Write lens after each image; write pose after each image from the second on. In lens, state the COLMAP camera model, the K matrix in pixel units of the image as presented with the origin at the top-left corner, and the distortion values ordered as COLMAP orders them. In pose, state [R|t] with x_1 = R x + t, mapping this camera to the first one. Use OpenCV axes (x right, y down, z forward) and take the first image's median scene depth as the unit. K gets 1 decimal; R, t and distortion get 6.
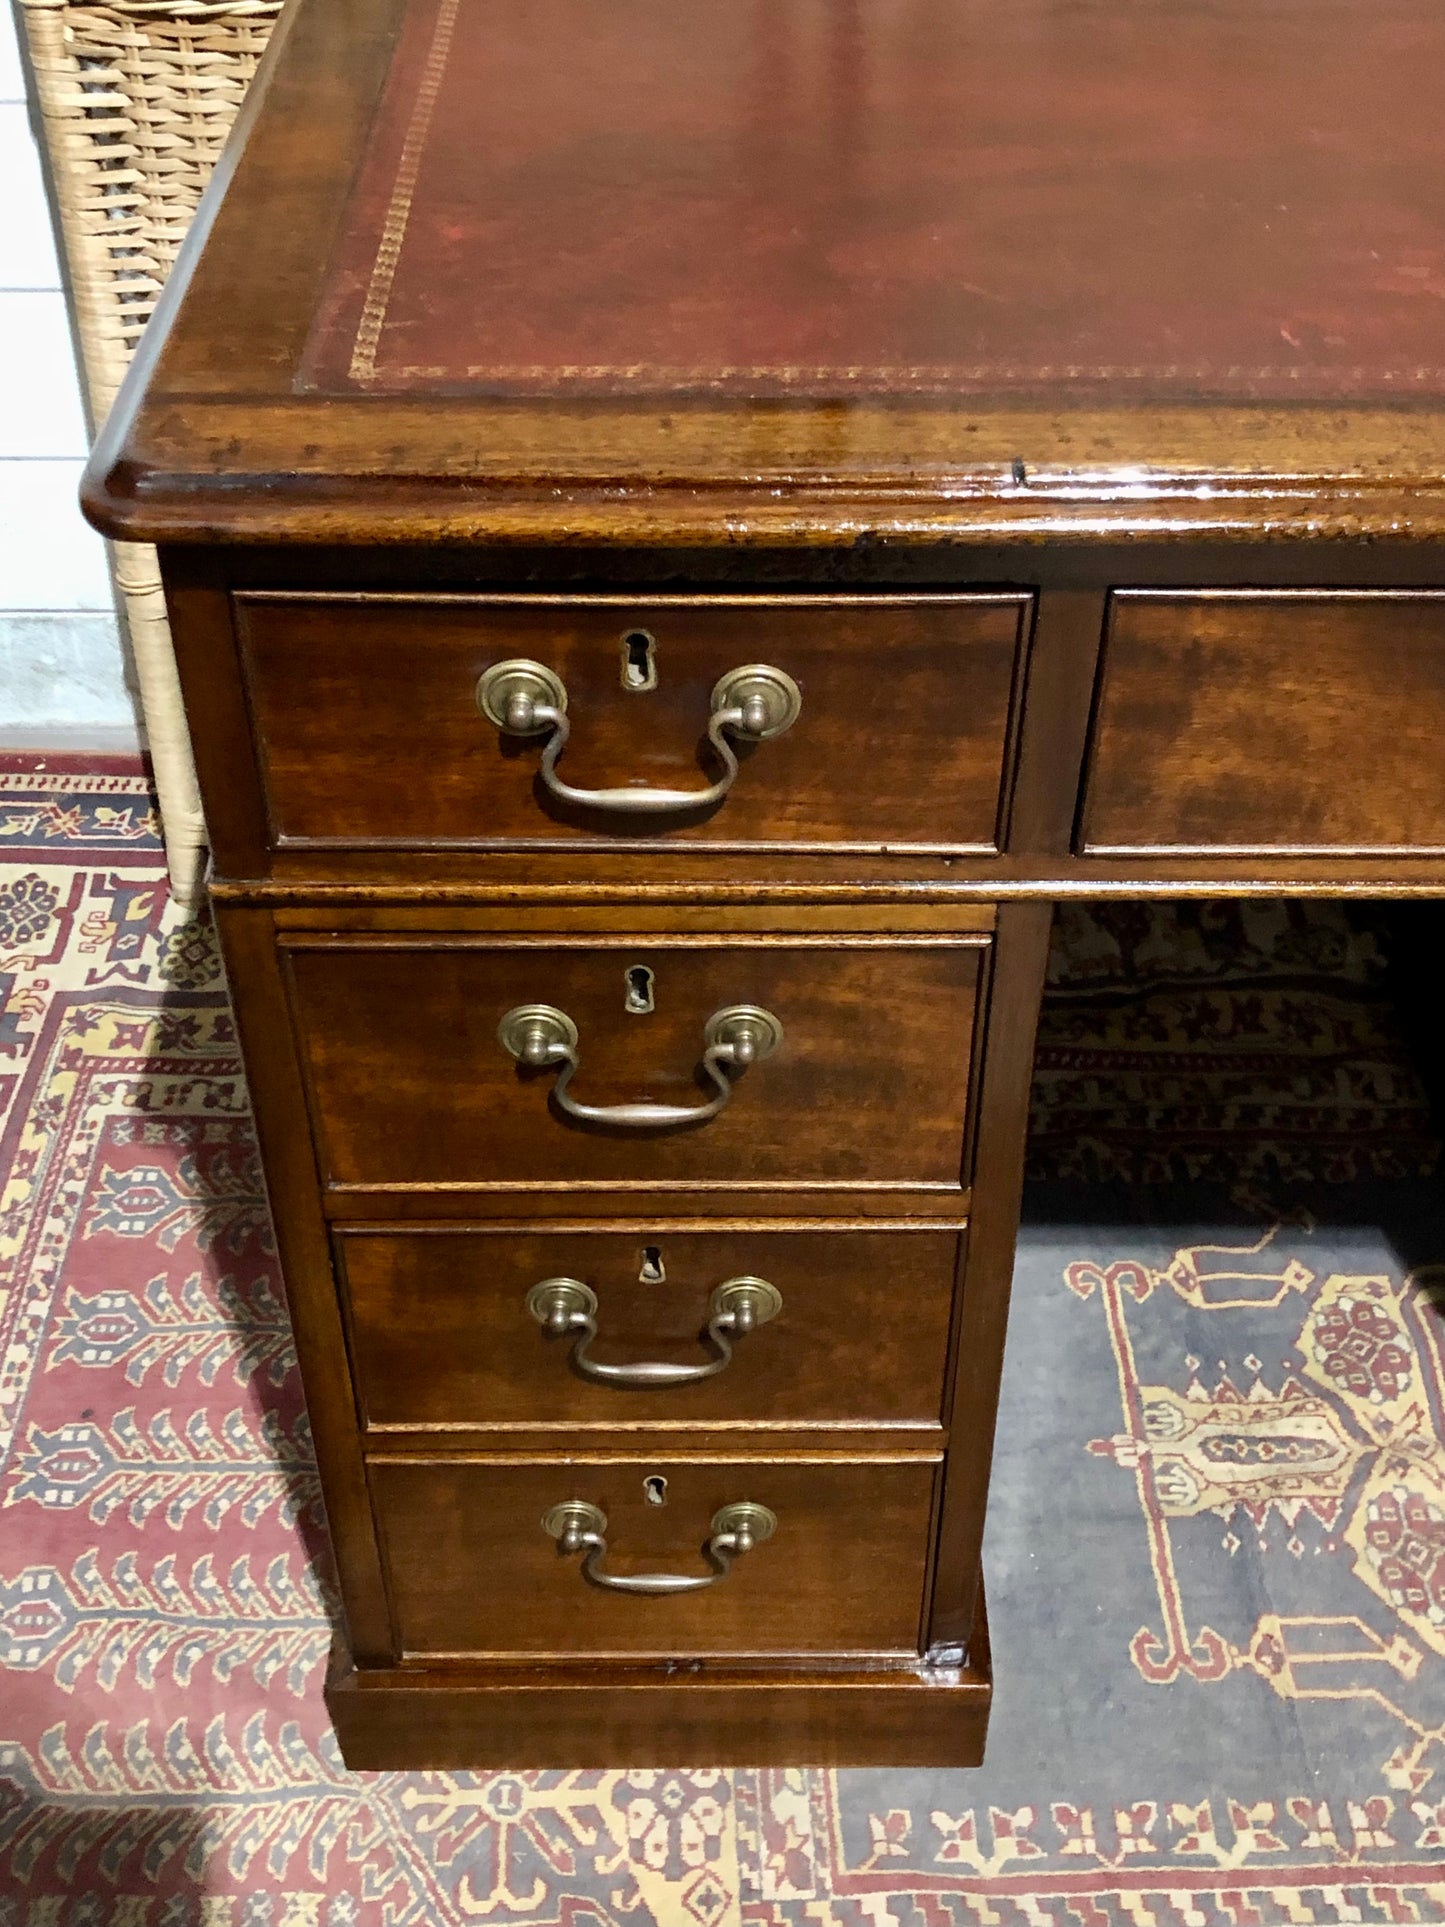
lens RADIAL K [[2298.8, 0, 776.3], [0, 2298.8, 950.5], [0, 0, 1]] dist [0.001477, 0.000000]
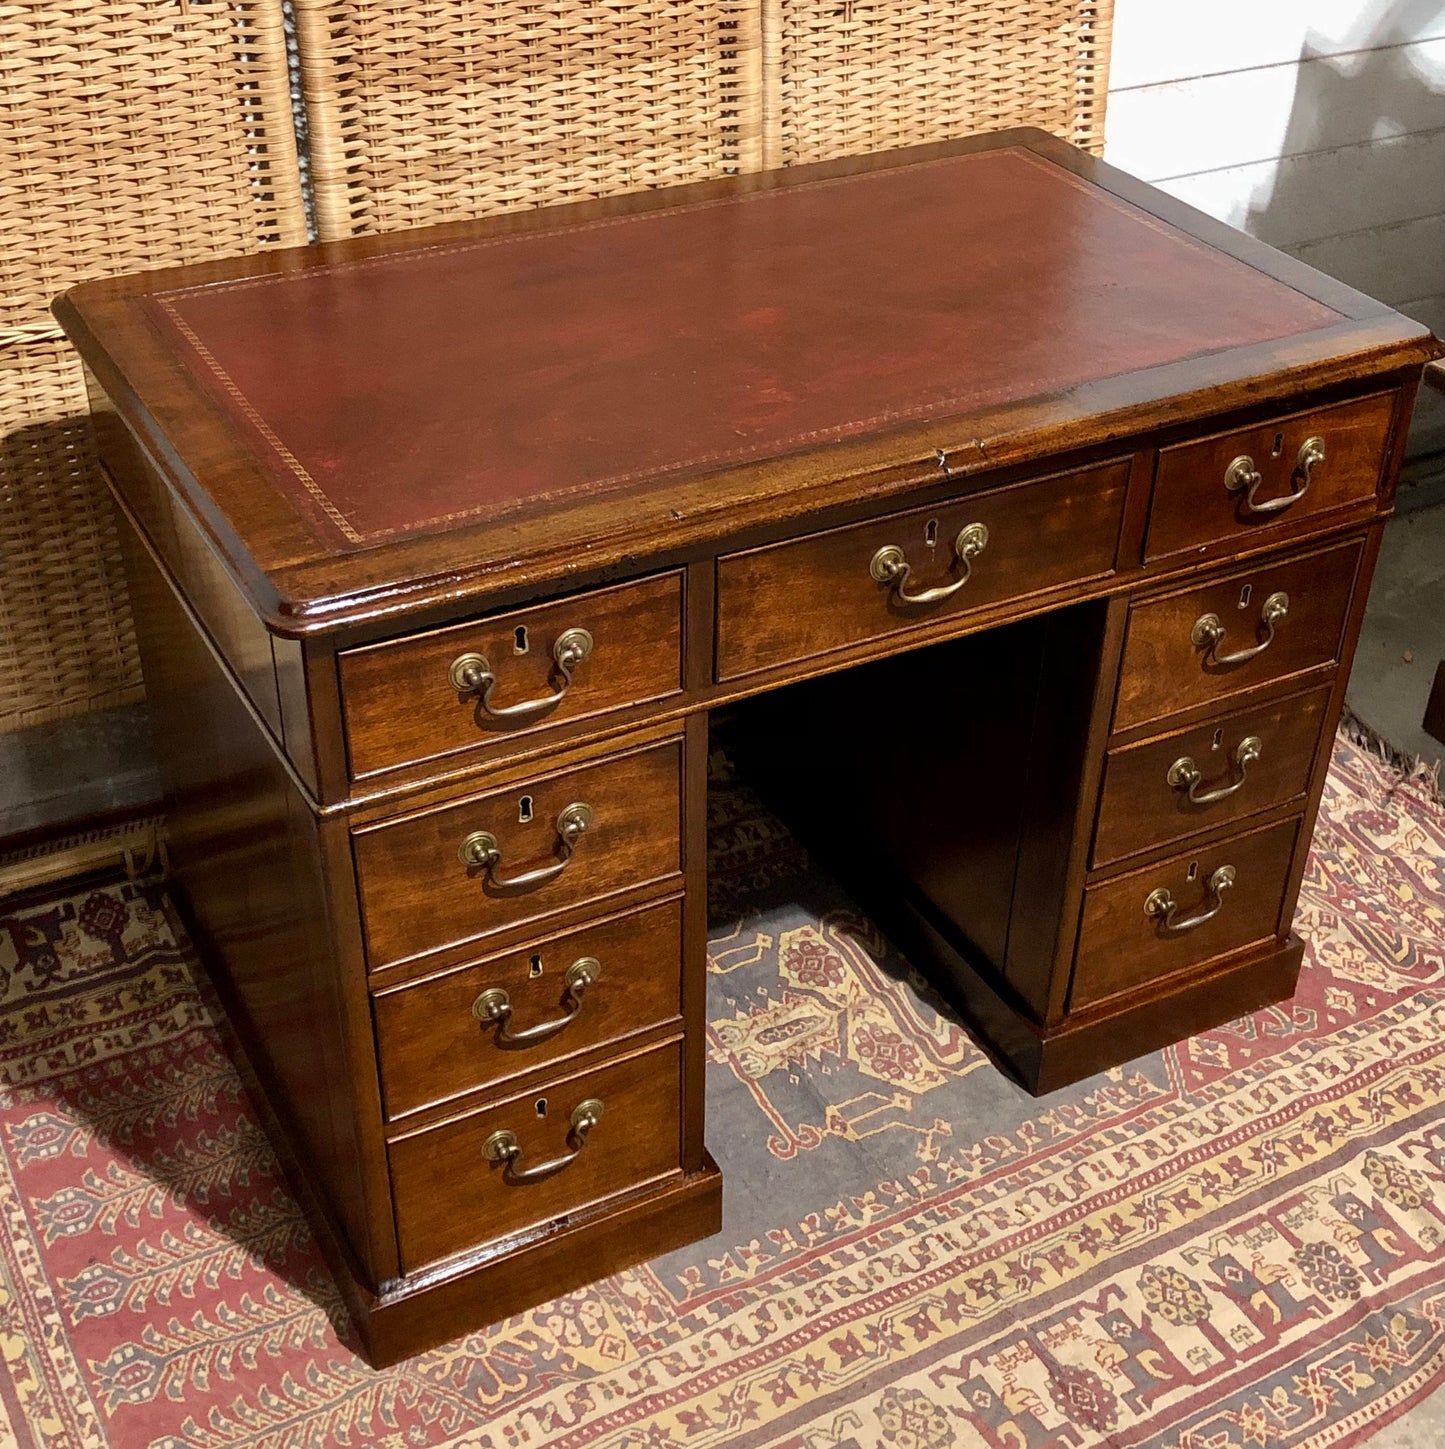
lens RADIAL K [[2041.1, 0, 758.8], [0, 2041.1, 722.6], [0, 0, 1]] dist [0.003756, 0.000000]
pose [[0.884966, -0.257392, 0.388052, -0.371368], [0.292654, 0.955630, -0.033547, 0.043145], [-0.362199, 0.143253, 0.921027, -0.476472]]
